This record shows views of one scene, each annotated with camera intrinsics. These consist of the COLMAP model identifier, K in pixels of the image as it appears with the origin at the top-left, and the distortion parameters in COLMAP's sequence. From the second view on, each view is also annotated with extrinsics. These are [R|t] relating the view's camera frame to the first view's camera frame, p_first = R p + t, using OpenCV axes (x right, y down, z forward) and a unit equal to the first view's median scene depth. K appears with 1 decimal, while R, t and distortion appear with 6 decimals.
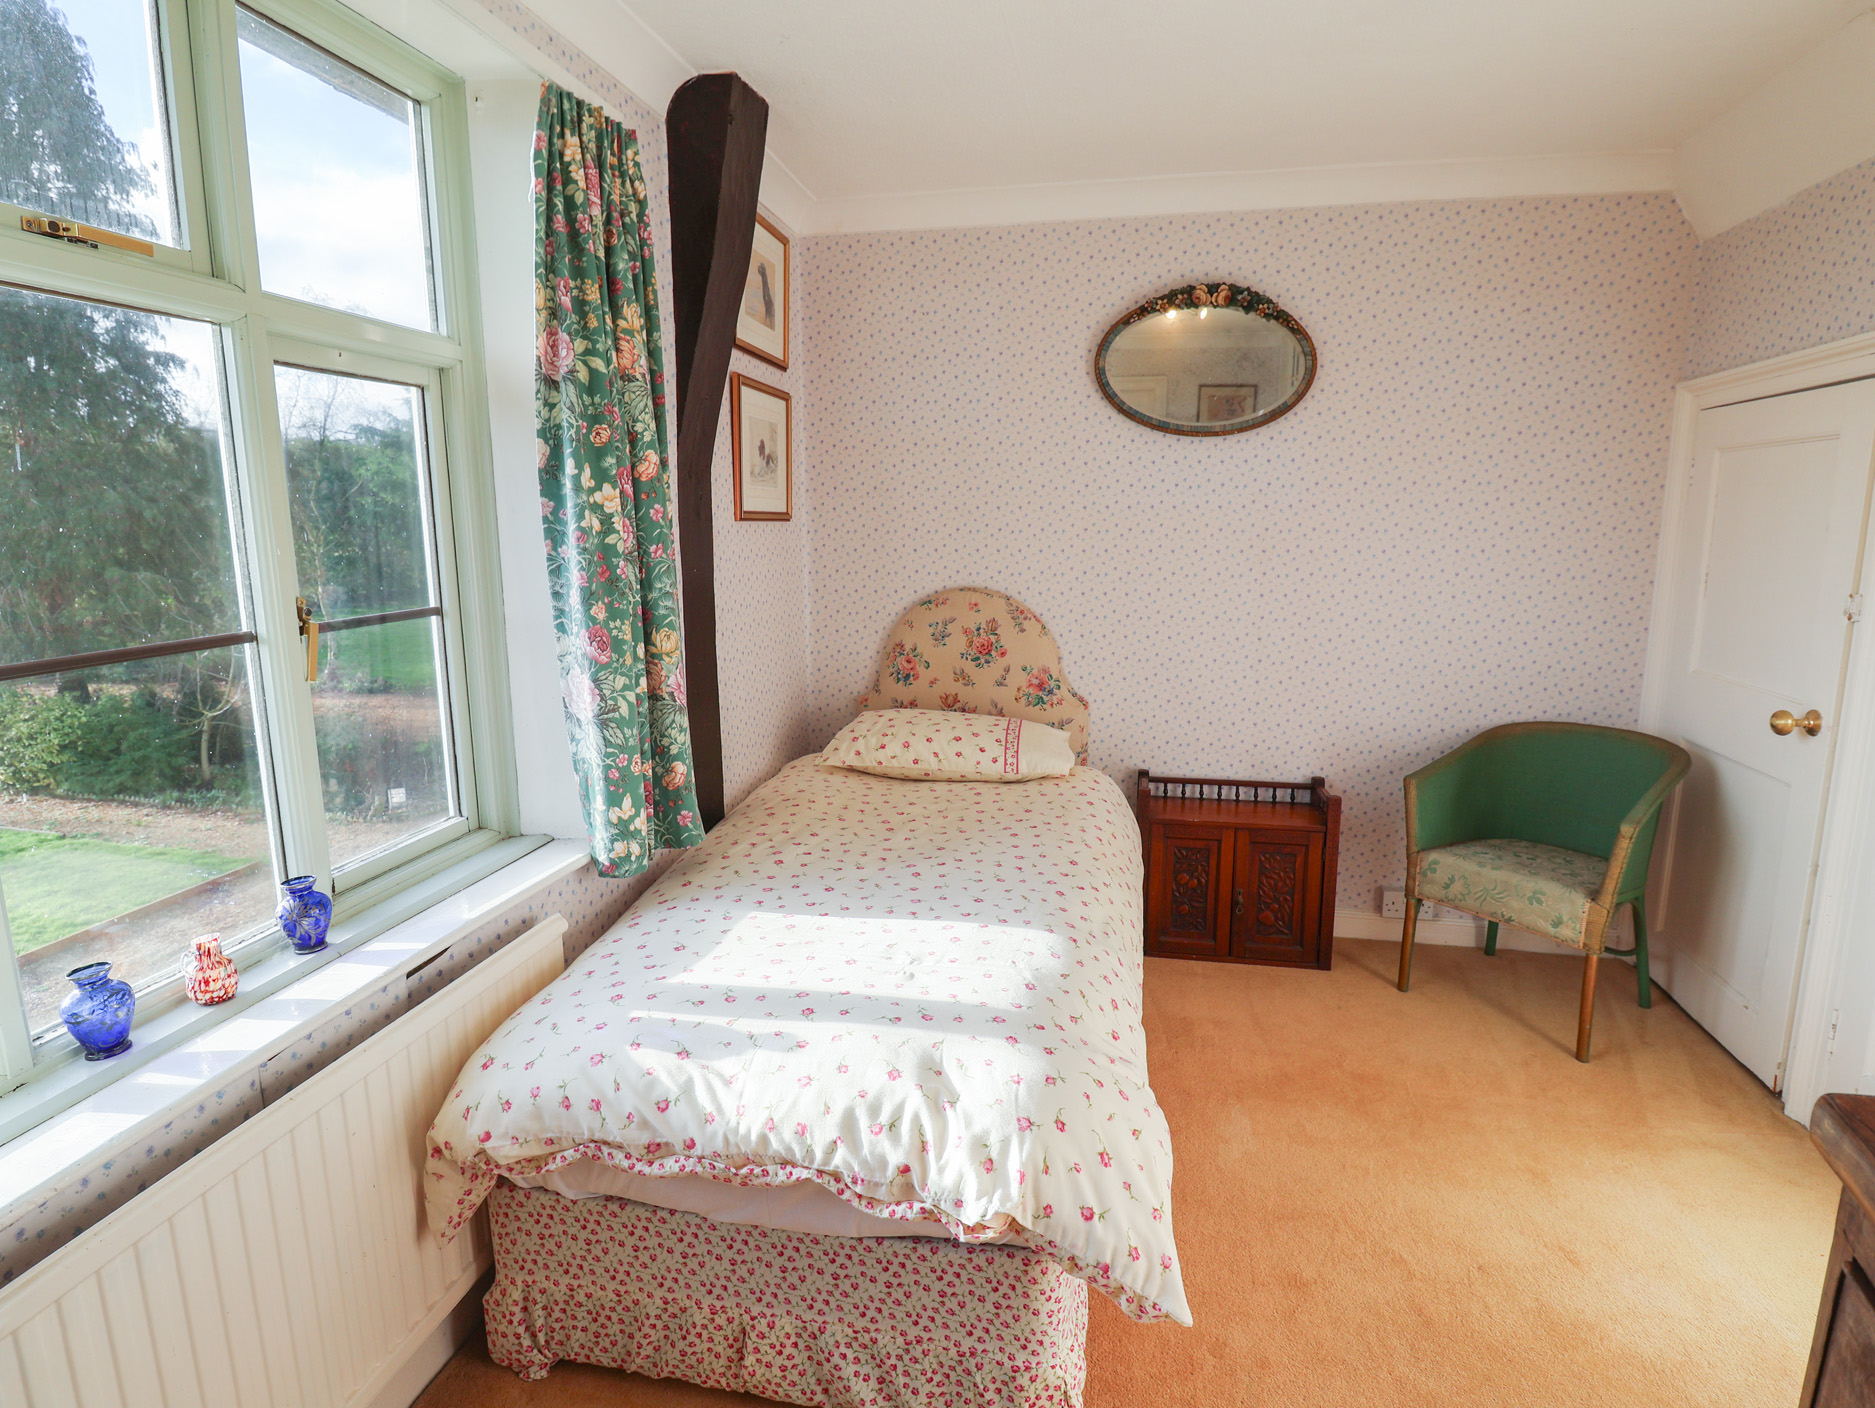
lens RADIAL K [[1016.4, 0, 945.8], [0, 1016.4, 703.5], [0, 0, 1]] dist [0.002568, -0.007781]
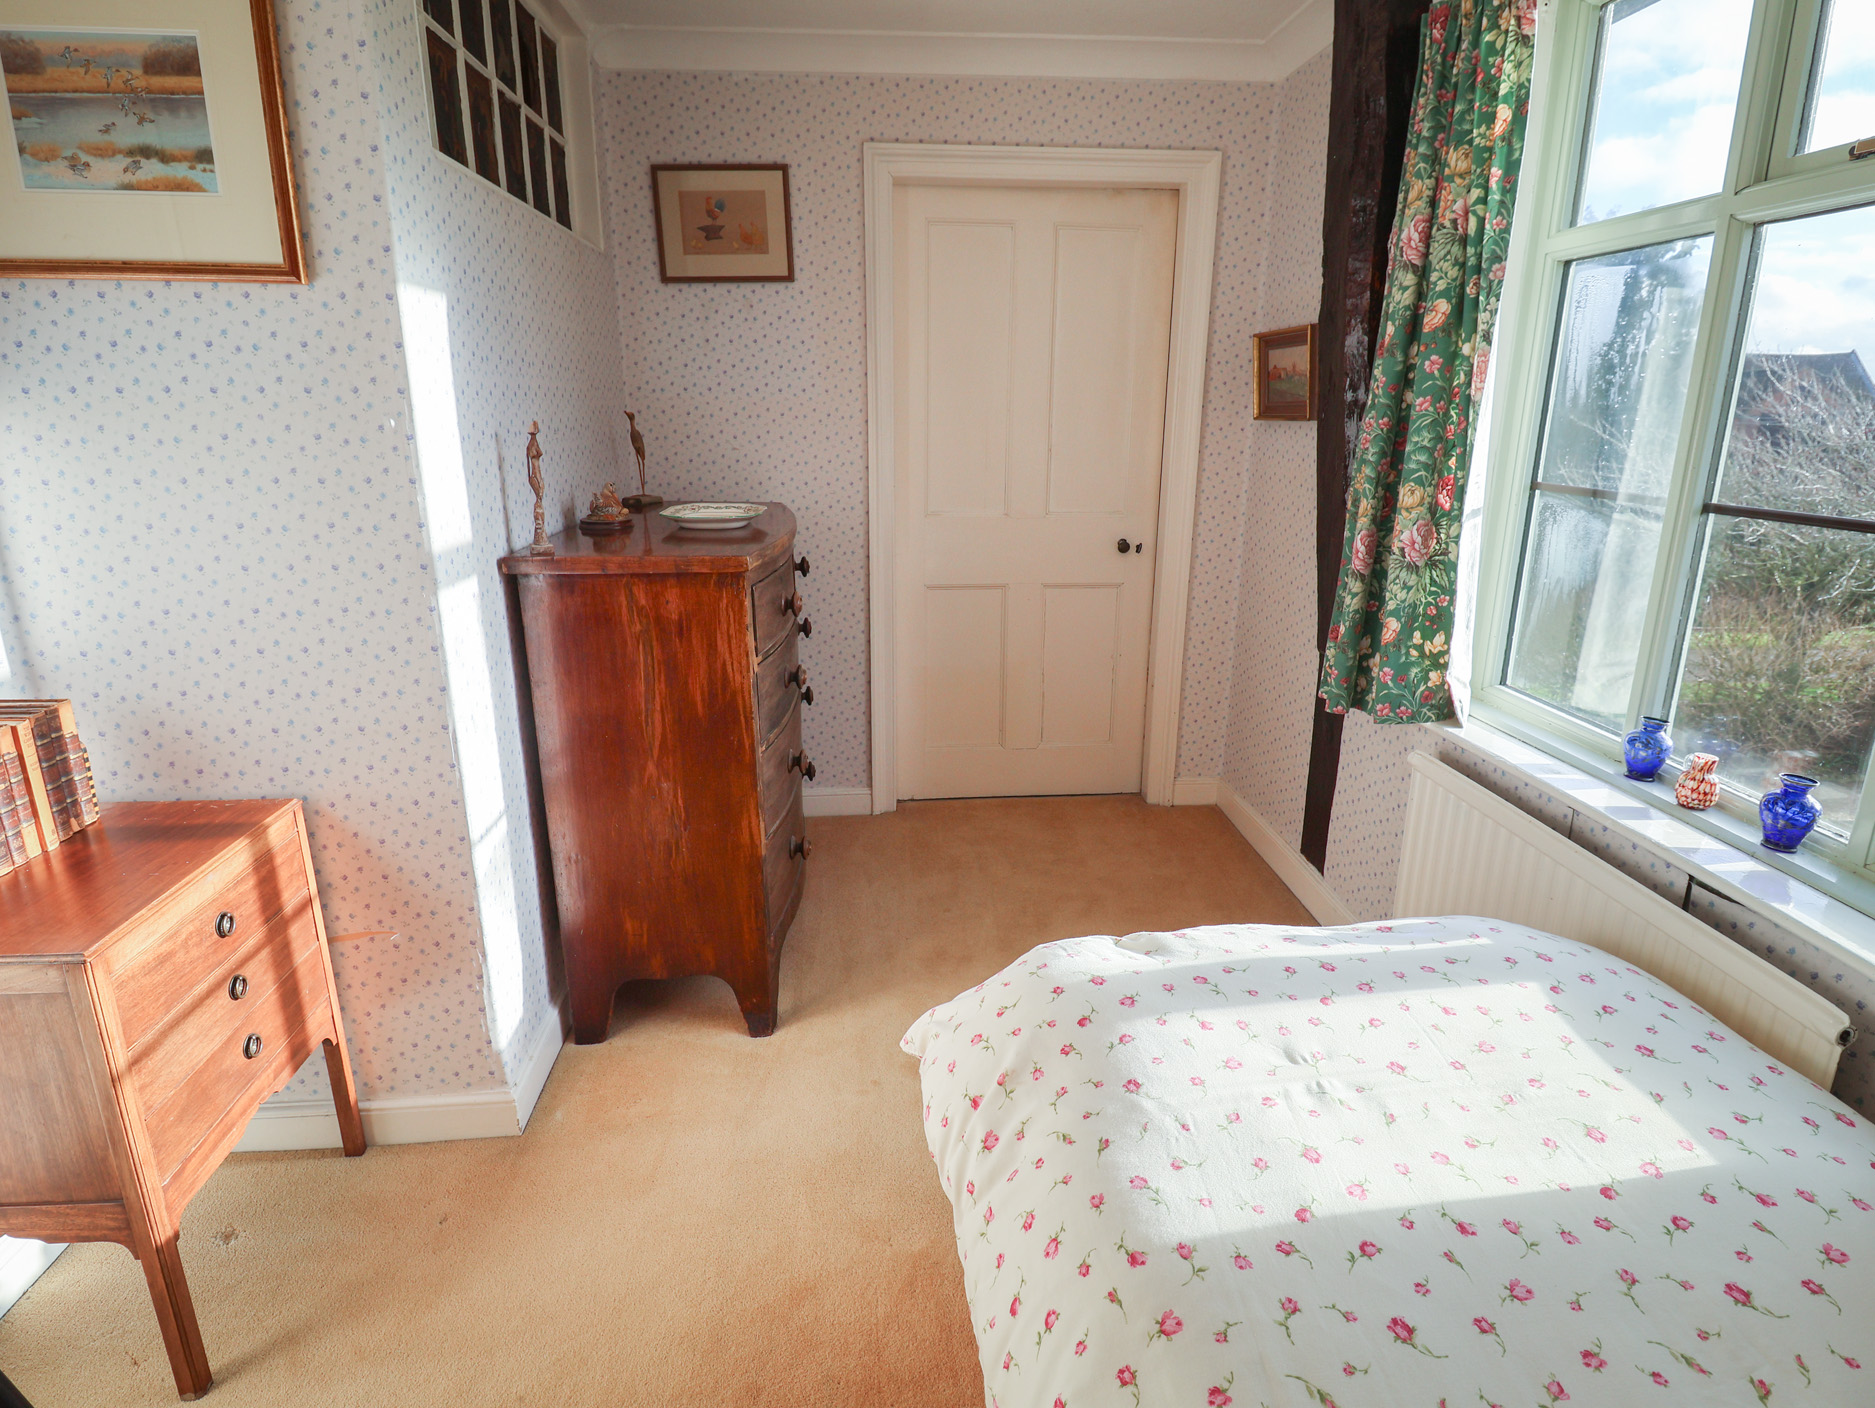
lens RADIAL K [[1016.4, 0, 942.6], [0, 1016.4, 692.7], [0, 0, 1]] dist [0.002568, -0.007781]
pose [[-0.964644, 0.071231, -0.253747, 0.373804], [-0.048971, 0.897575, 0.438133, -0.267592], [0.258966, 0.435069, -0.862353, 1.479908]]
